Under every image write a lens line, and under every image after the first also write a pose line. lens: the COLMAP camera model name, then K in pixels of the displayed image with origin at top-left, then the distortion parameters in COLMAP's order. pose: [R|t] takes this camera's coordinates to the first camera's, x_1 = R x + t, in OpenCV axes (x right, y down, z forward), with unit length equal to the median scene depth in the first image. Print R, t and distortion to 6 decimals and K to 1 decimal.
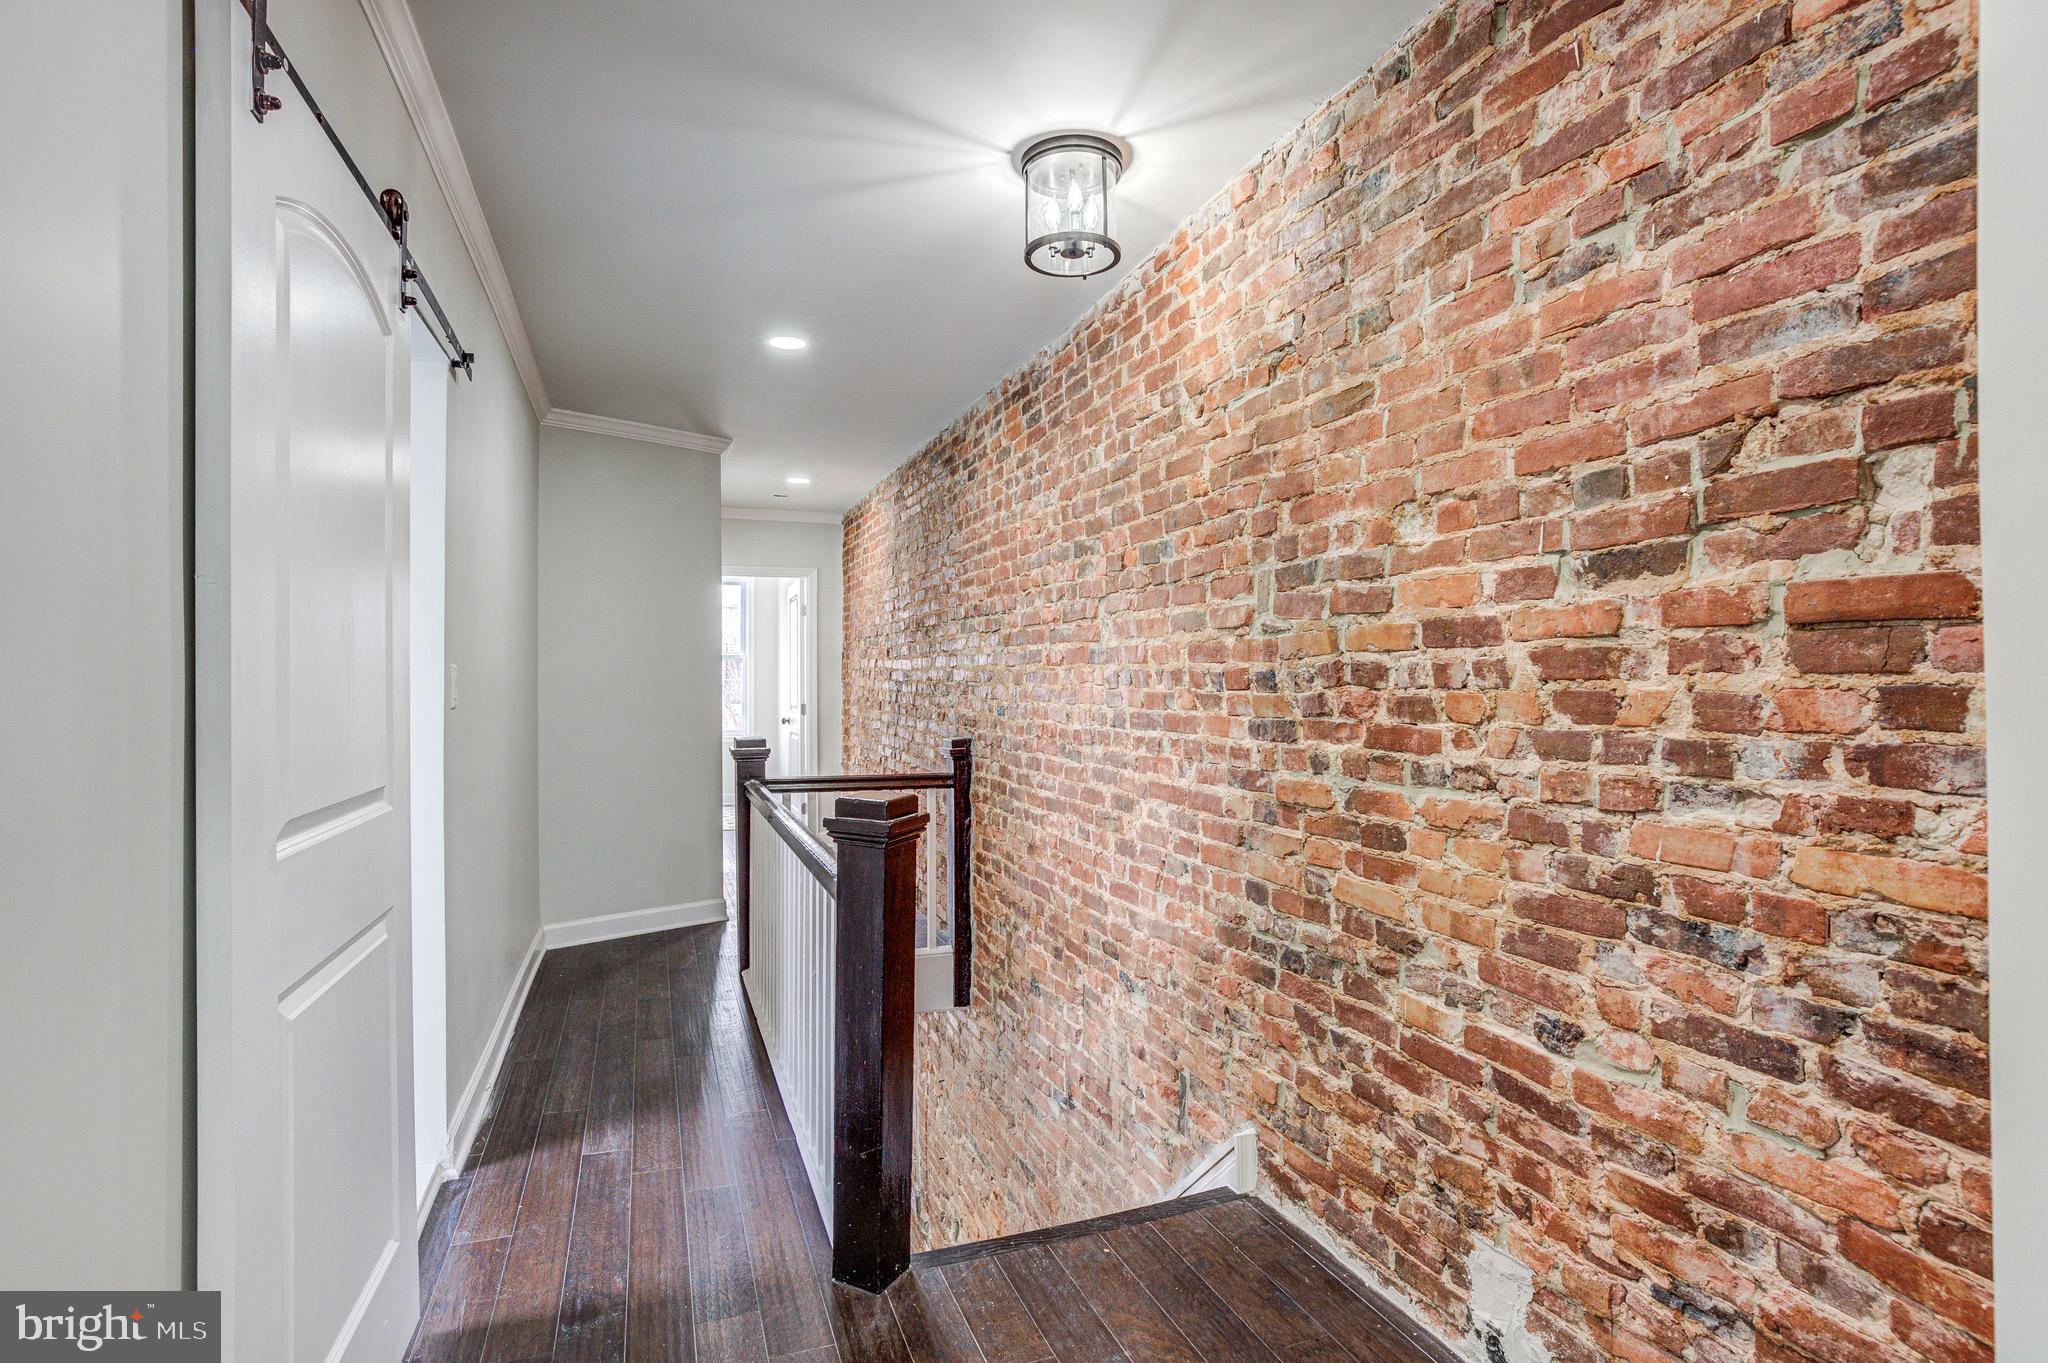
lens RADIAL K [[1014.5, 0, 1025.9], [0, 1014.5, 683.7], [0, 0, 1]] dist [-0.046238, 0.023131]
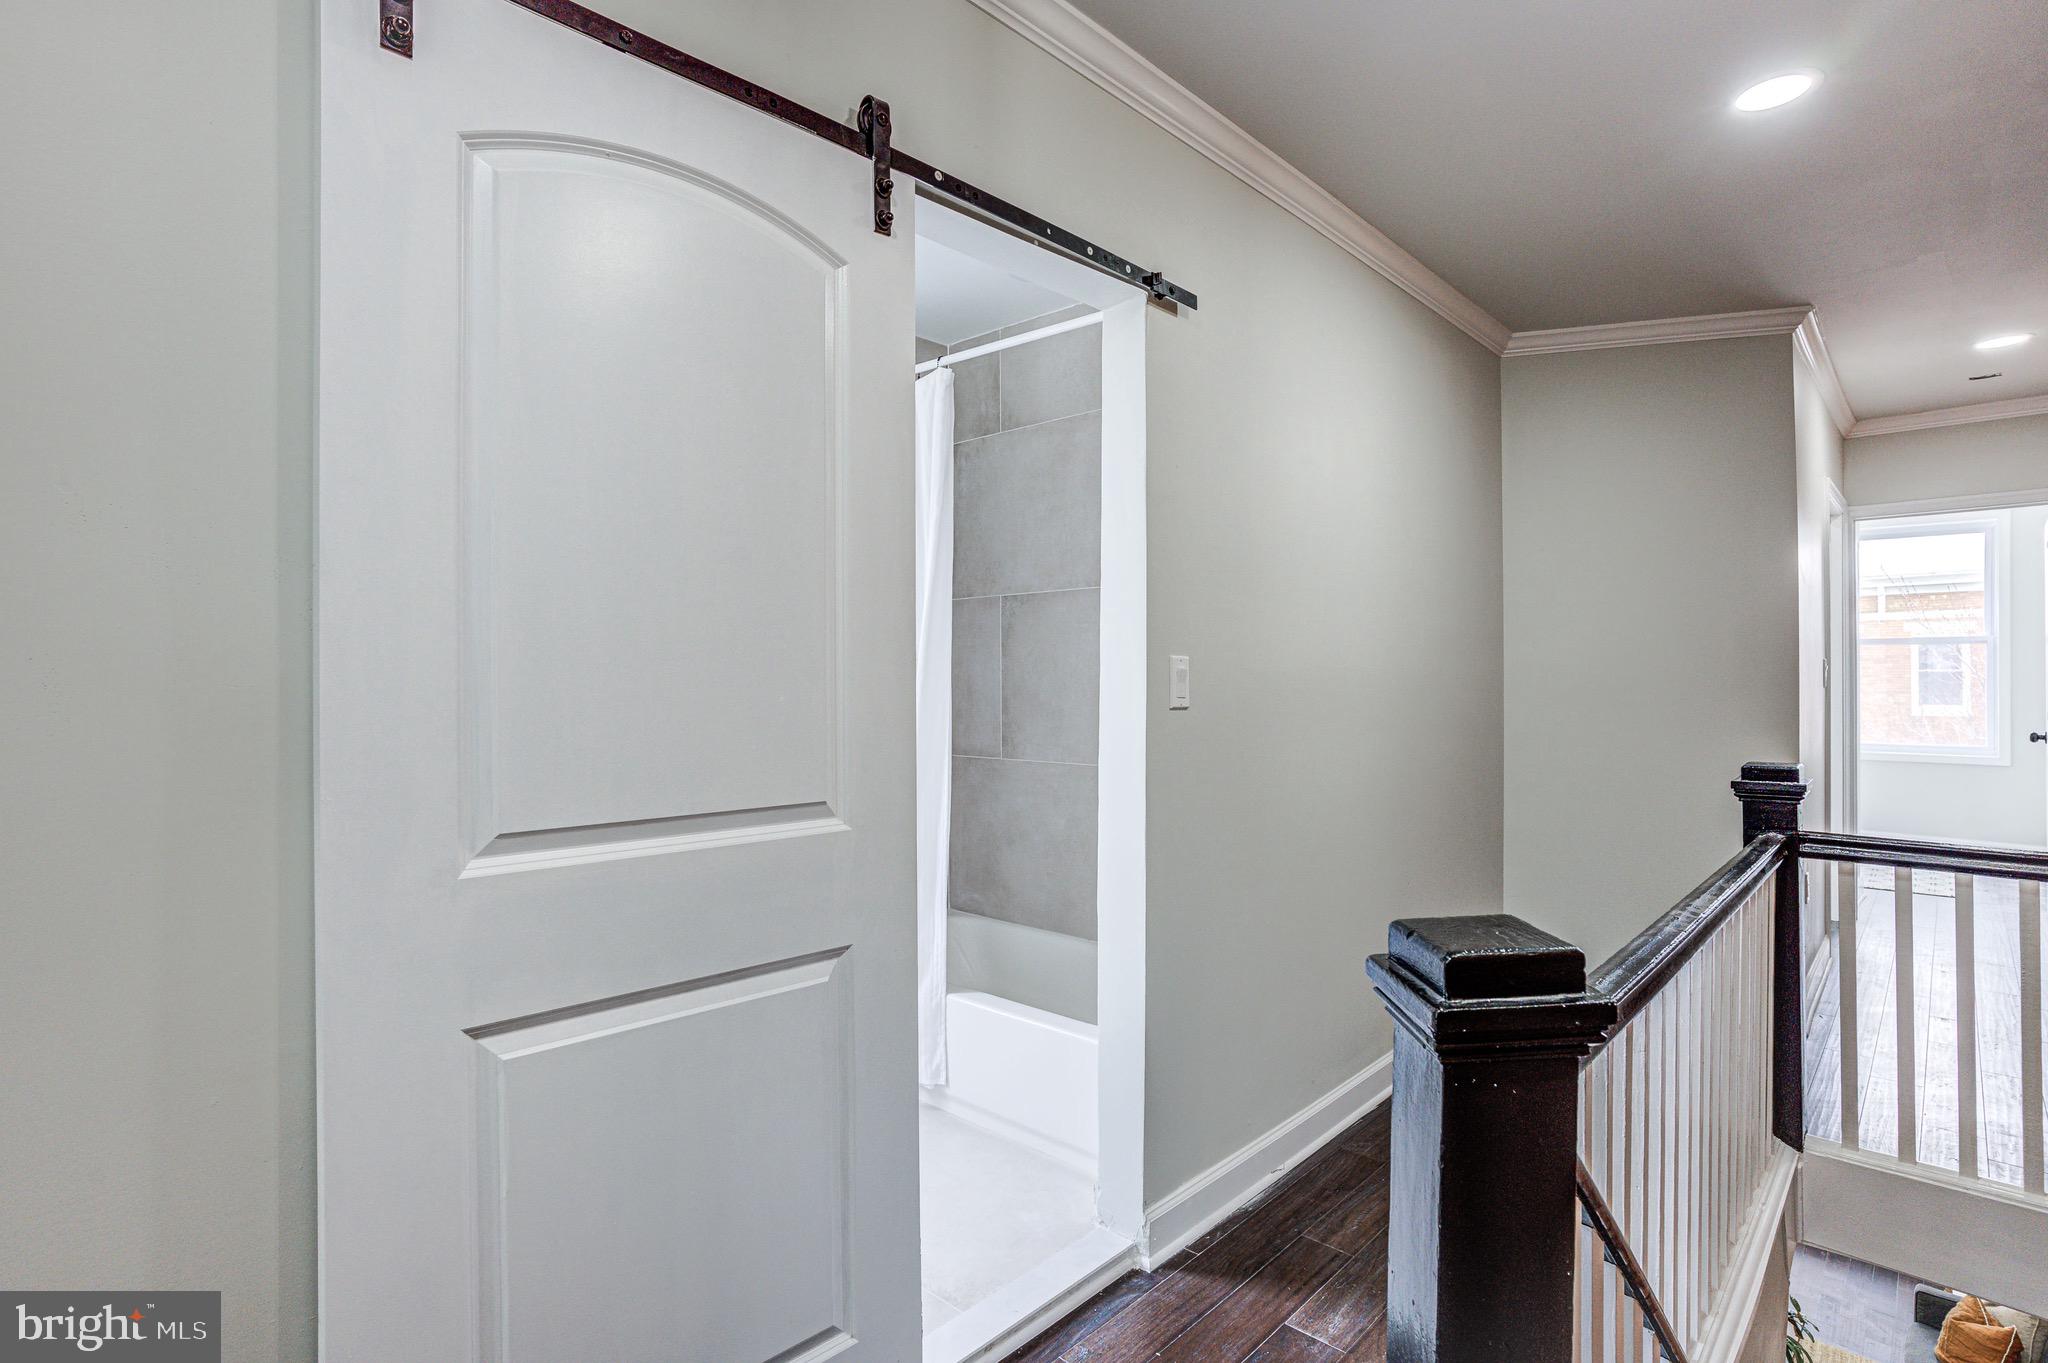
lens RADIAL K [[1014.5, 0, 1023.6], [0, 1014.5, 688.8], [0, 0, 1]] dist [-0.046238, 0.023131]
pose [[0.434677, 0.001024, -0.900586, 0.121556], [0.005069, 0.999981, 0.003584, 0.003579], [0.900572, -0.006123, 0.434664, 0.479860]]
